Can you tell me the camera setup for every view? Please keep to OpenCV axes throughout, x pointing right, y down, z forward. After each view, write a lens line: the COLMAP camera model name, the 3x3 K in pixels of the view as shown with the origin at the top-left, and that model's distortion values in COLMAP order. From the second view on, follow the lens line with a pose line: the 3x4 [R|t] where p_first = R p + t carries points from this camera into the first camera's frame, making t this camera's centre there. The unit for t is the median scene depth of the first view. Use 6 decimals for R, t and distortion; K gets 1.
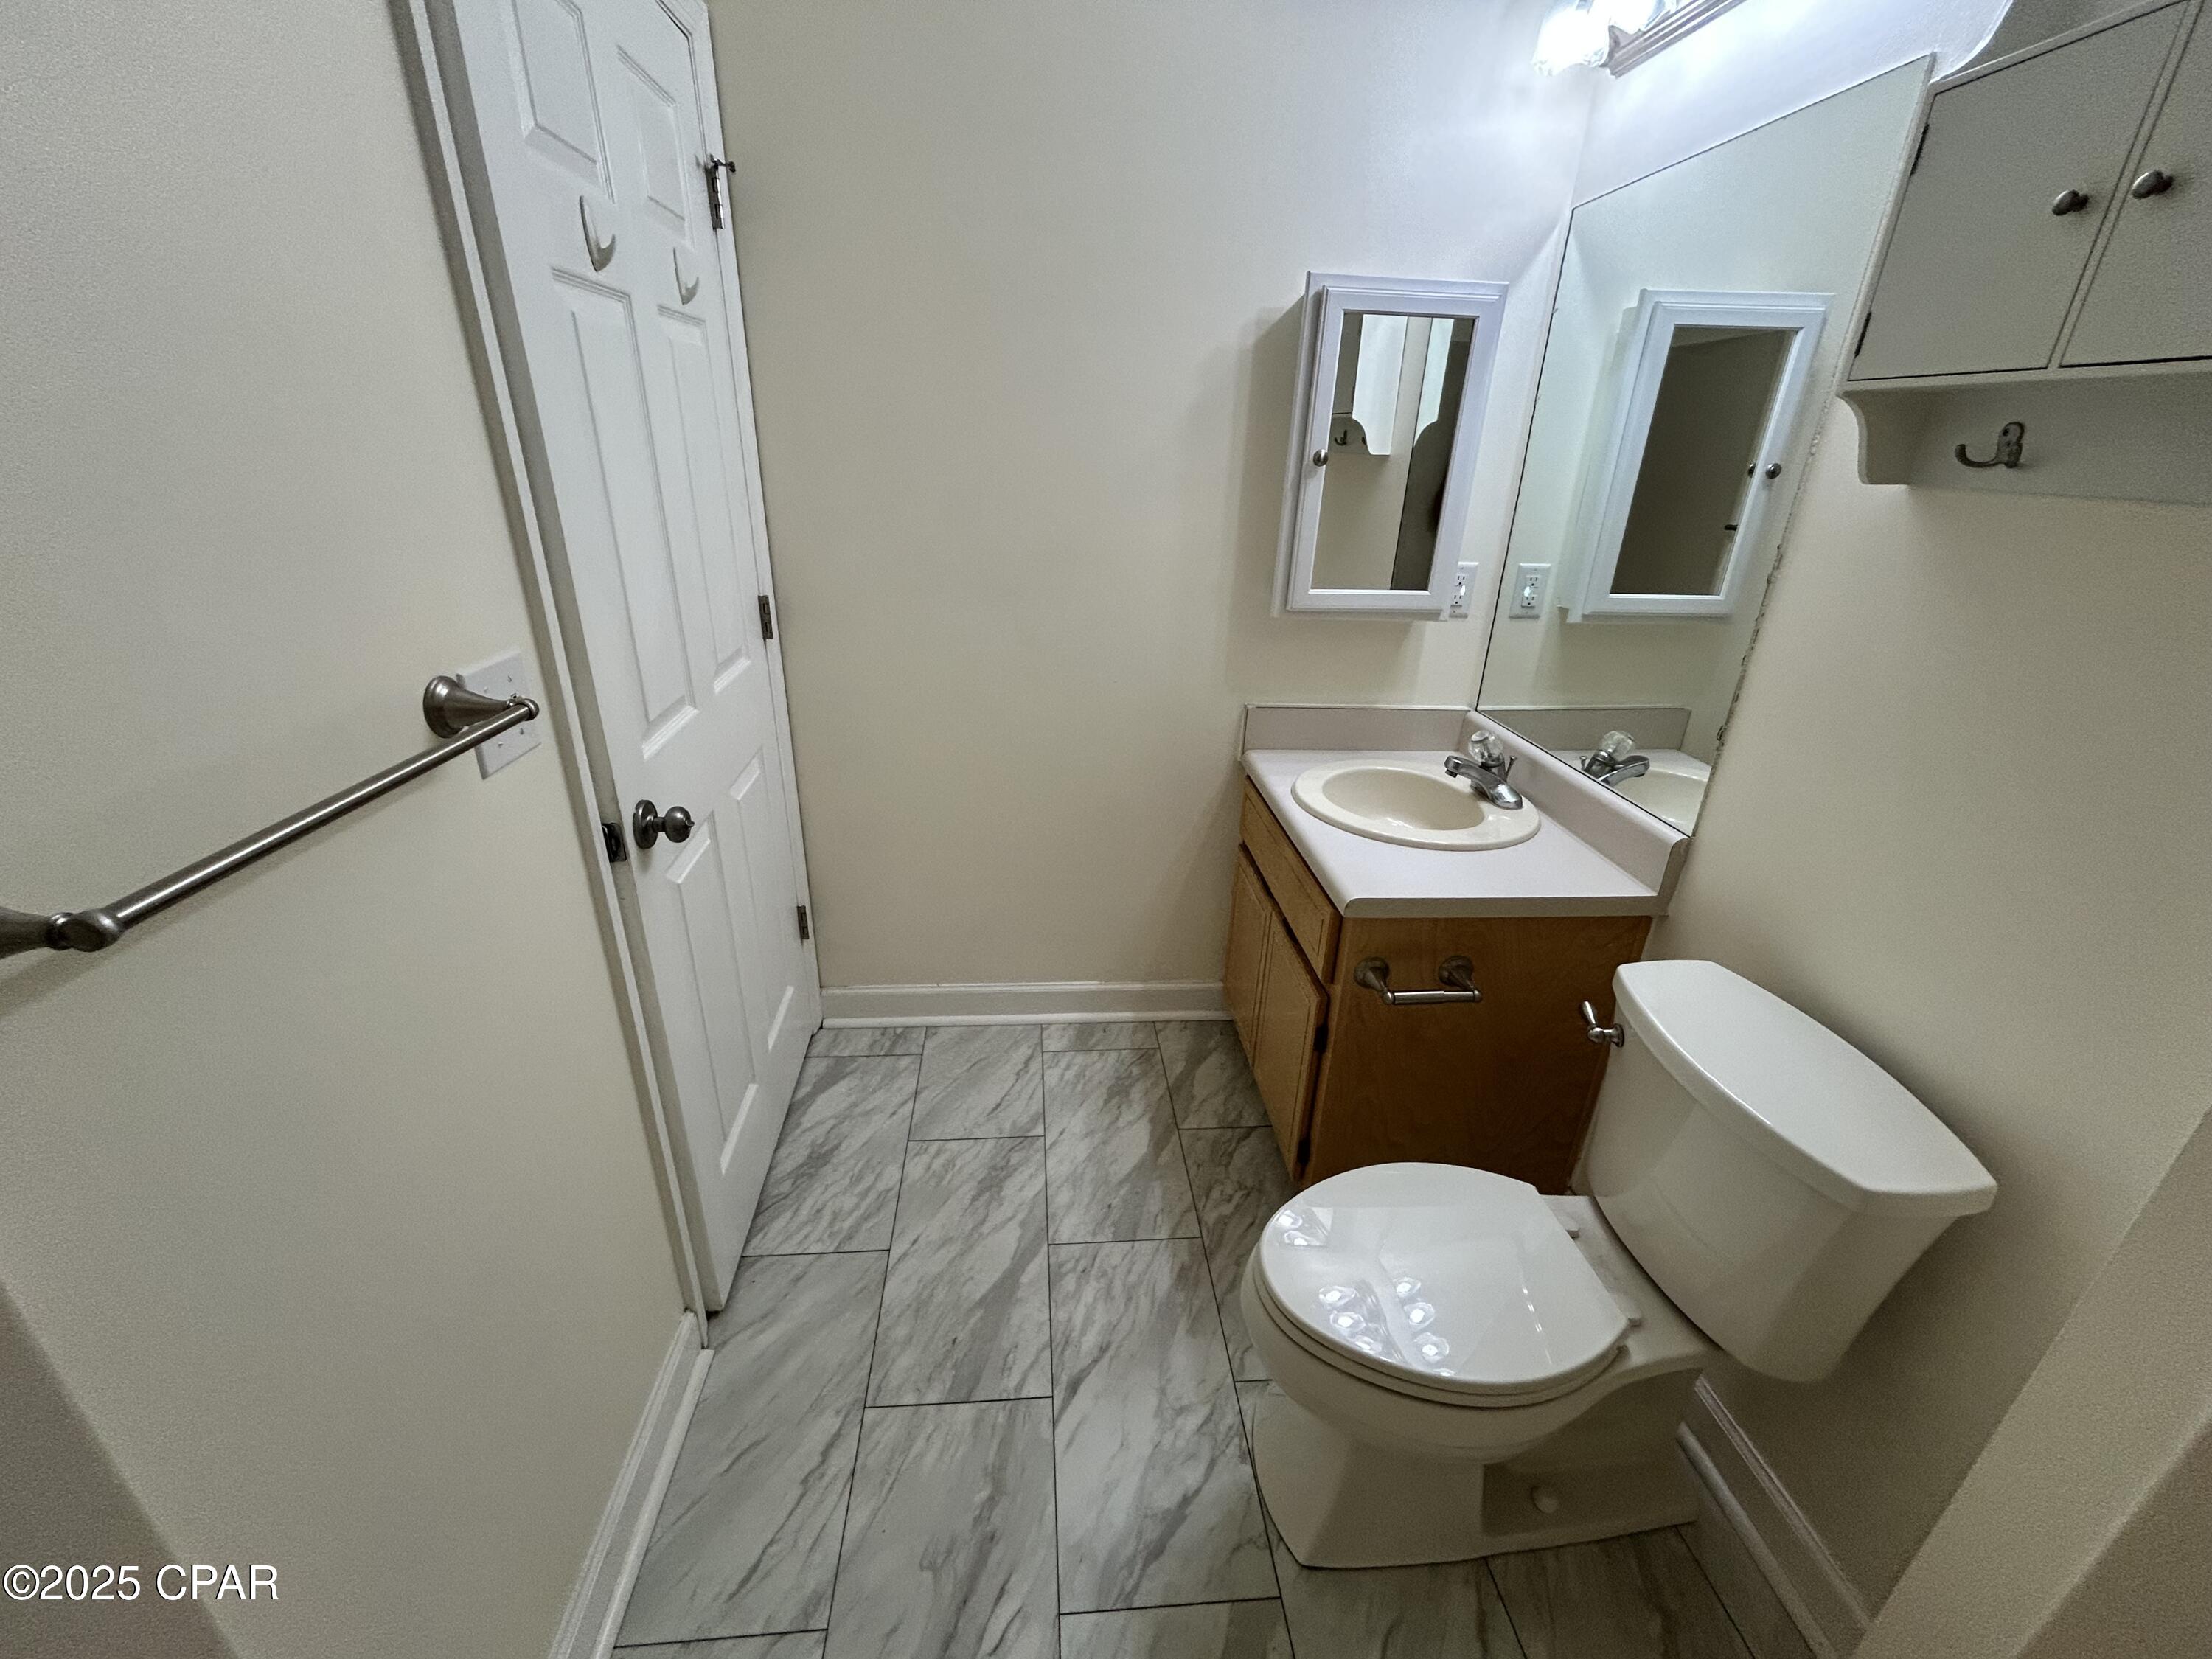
lens RADIAL K [[903.4, 0, 1104.1], [0, 903.4, 834.3], [0, 0, 1]] dist [0.009567, 0.000678]
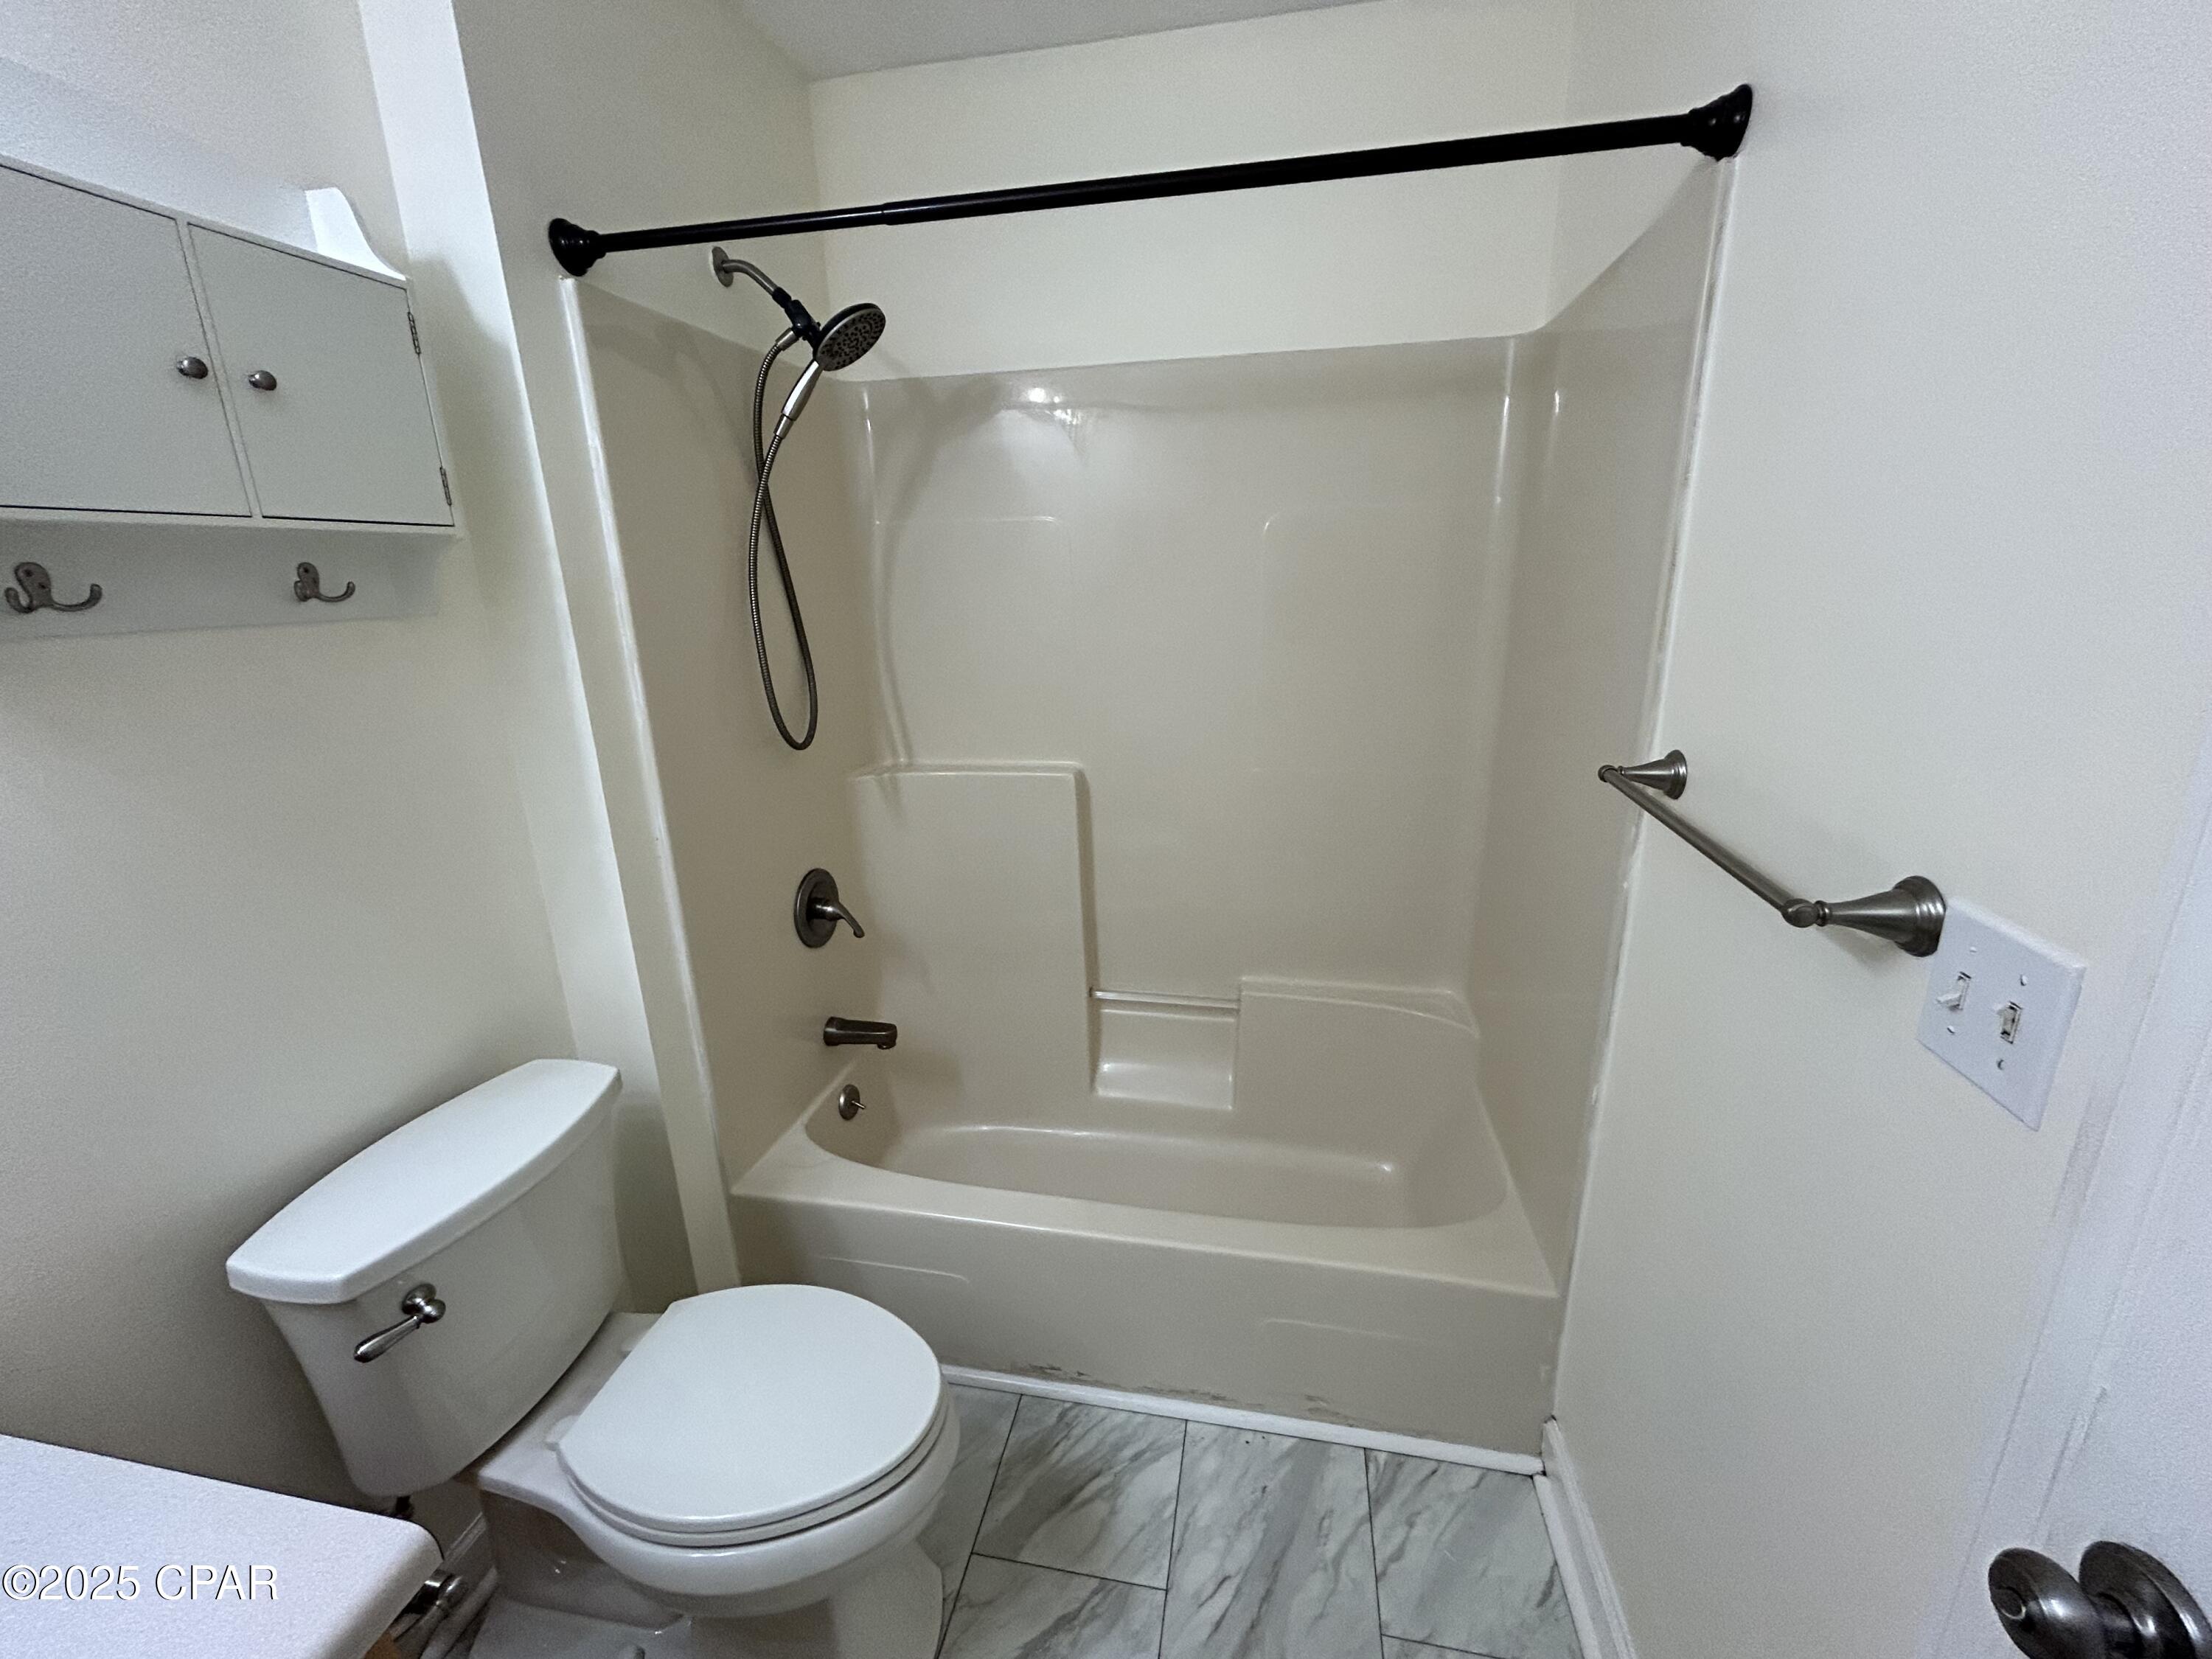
lens RADIAL K [[903.4, 0, 1104.1], [0, 903.4, 834.3], [0, 0, 1]] dist [0.009567, 0.000678]
pose [[-0.963521, -0.077783, 0.256081, -0.191029], [0.106005, 0.767665, 0.632023, -0.563809], [-0.245745, 0.636113, -0.731416, 1.263187]]
